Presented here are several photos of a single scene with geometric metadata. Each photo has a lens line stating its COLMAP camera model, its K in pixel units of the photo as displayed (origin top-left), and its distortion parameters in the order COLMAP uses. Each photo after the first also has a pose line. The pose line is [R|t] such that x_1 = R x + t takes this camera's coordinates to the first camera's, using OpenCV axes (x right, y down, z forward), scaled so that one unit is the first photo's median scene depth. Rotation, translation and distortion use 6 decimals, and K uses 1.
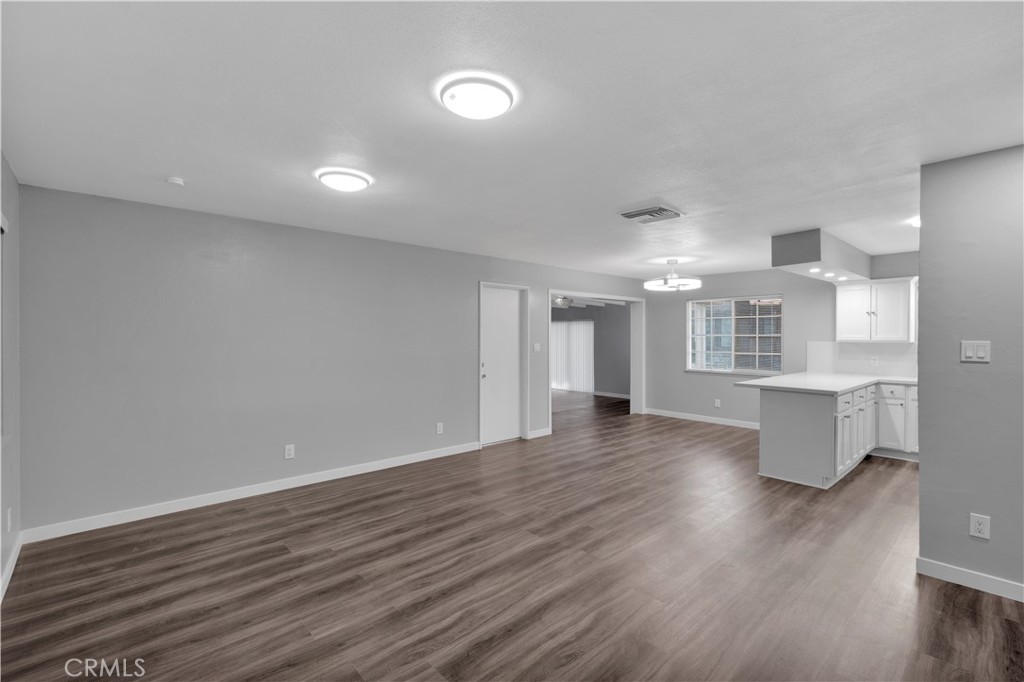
lens RADIAL K [[455.4, 0, 520.2], [0, 455.4, 341.3], [0, 0, 1]] dist [-0.001442, -0.000094]
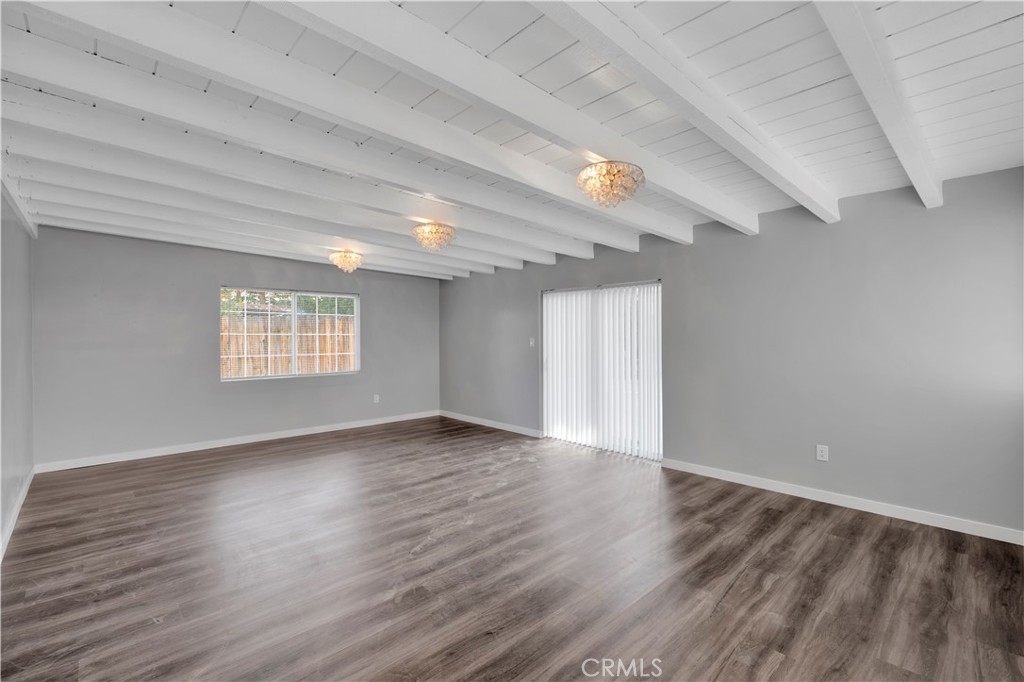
lens RADIAL K [[448.2, 0, 521.3], [0, 448.2, 337.2], [0, 0, 1]] dist [-0.003908, -0.000071]
pose [[0.999897, -0.002679, 0.014111, 0.111108], [0.002806, 0.999956, -0.008935, 0.020818], [-0.014086, 0.008973, 0.999861, 2.106614]]
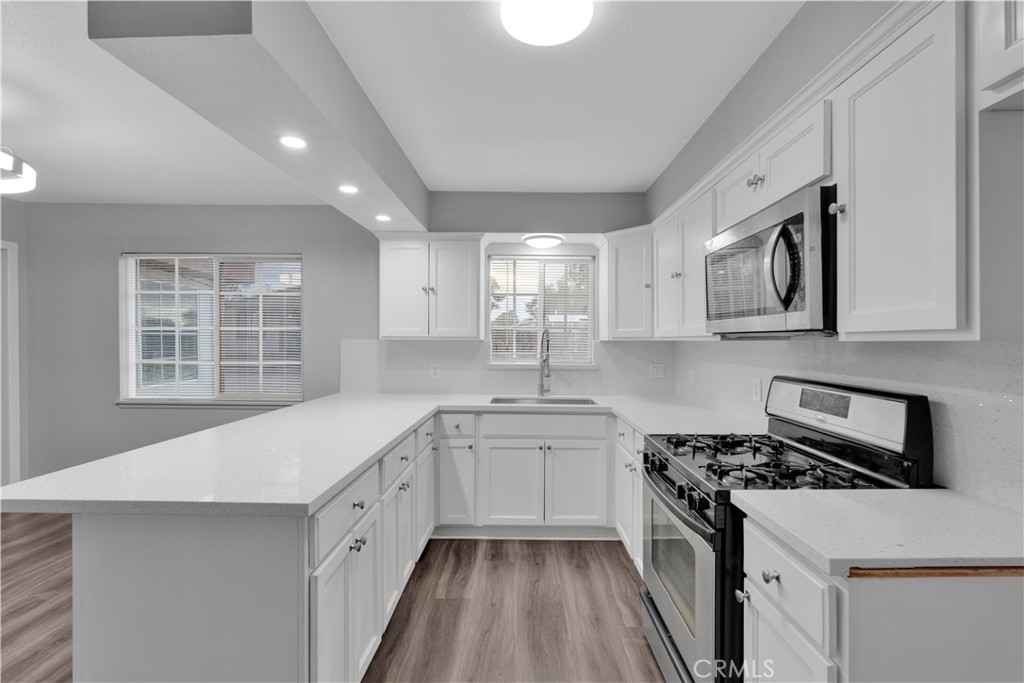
lens RADIAL K [[455.4, 0, 520.2], [0, 455.4, 341.8], [0, 0, 1]] dist [-0.001442, -0.000094]
pose [[0.680217, 0.001030, 0.733011, 0.701410], [0.004427, 0.999975, -0.005514, 0.013465], [-0.732998, 0.006996, 0.680195, 0.858124]]
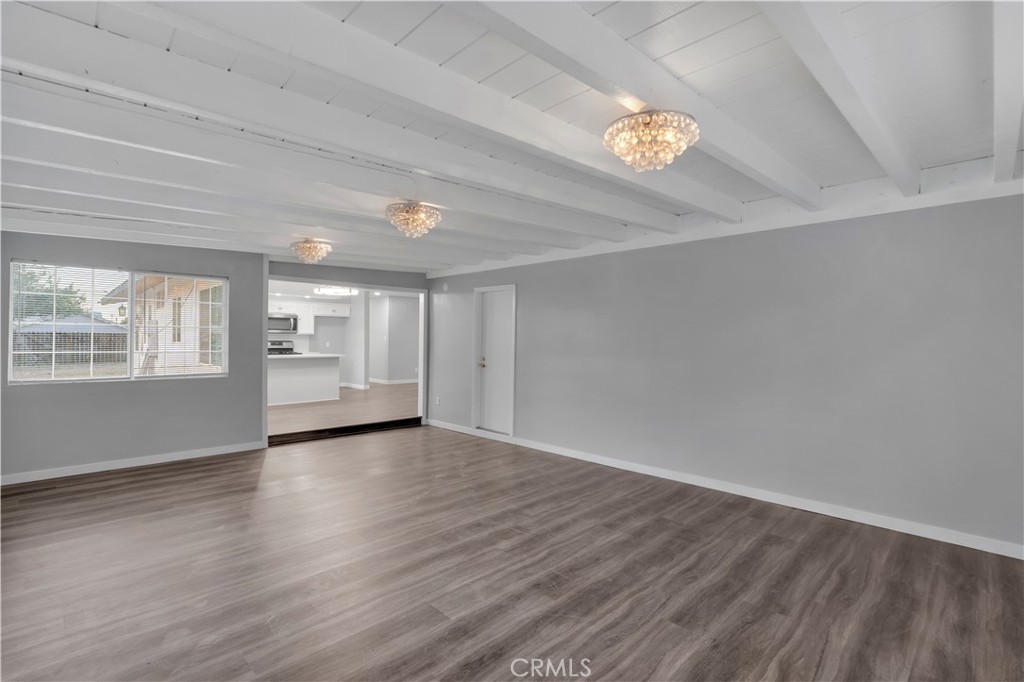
lens RADIAL K [[478.1, 0, 507.7], [0, 478.1, 338.0], [0, 0, 1]] dist [-0.004002, -0.000296]
pose [[-0.999970, -0.006239, -0.004535, -0.295388], [-0.006291, 0.999913, 0.011583, -0.011982], [0.004462, 0.011611, -0.999923, 4.294667]]
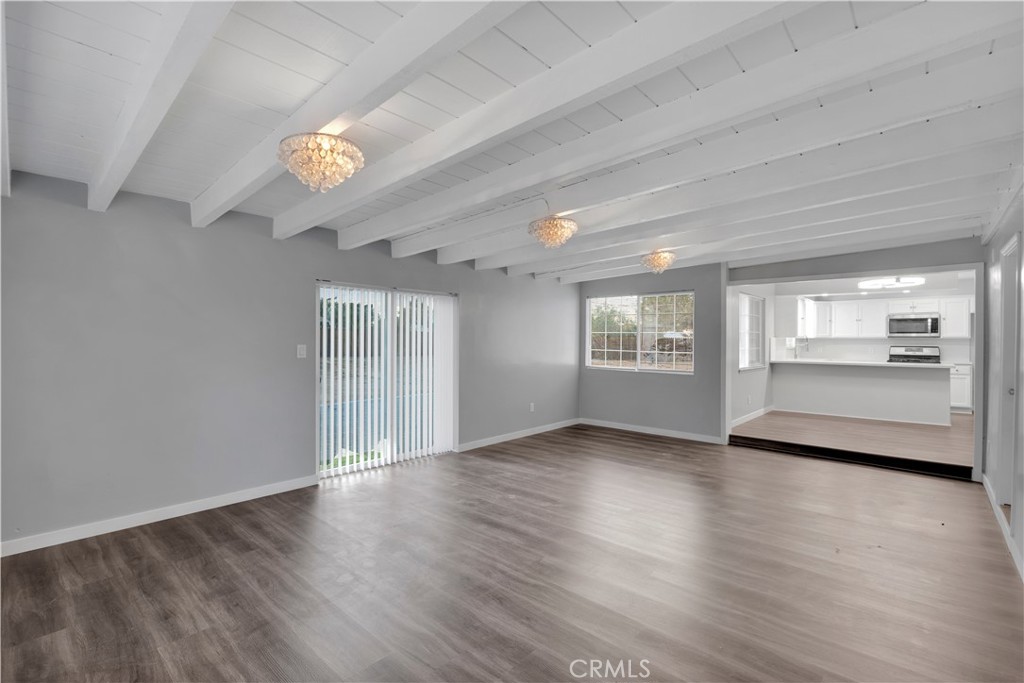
lens RADIAL K [[455.4, 0, 520.2], [0, 455.4, 341.8], [0, 0, 1]] dist [-0.001442, -0.000094]
pose [[-0.080697, -0.002926, 0.996734, -1.154375], [0.008786, 0.999955, 0.003646, 0.001787], [-0.996700, 0.009052, -0.080668, 3.451043]]
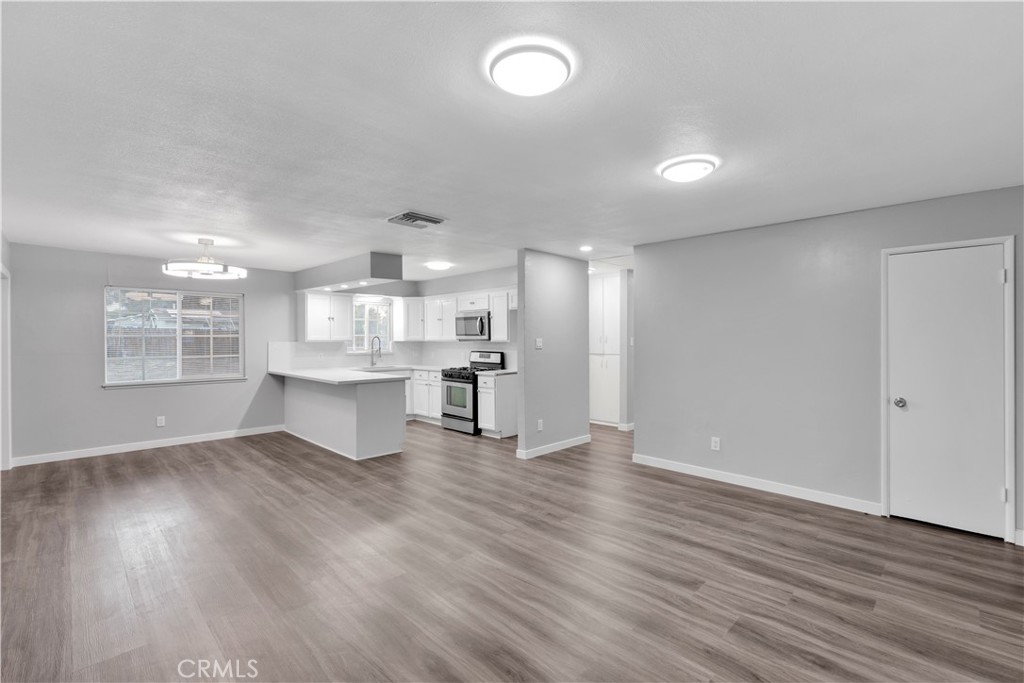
lens RADIAL K [[448.2, 0, 521.3], [0, 448.2, 337.7], [0, 0, 1]] dist [-0.003908, -0.000071]
pose [[-0.048145, -0.000419, 0.998840, -0.819207], [0.012527, 0.999921, 0.001024, -0.006891], [-0.998762, 0.012562, -0.048136, 0.883869]]
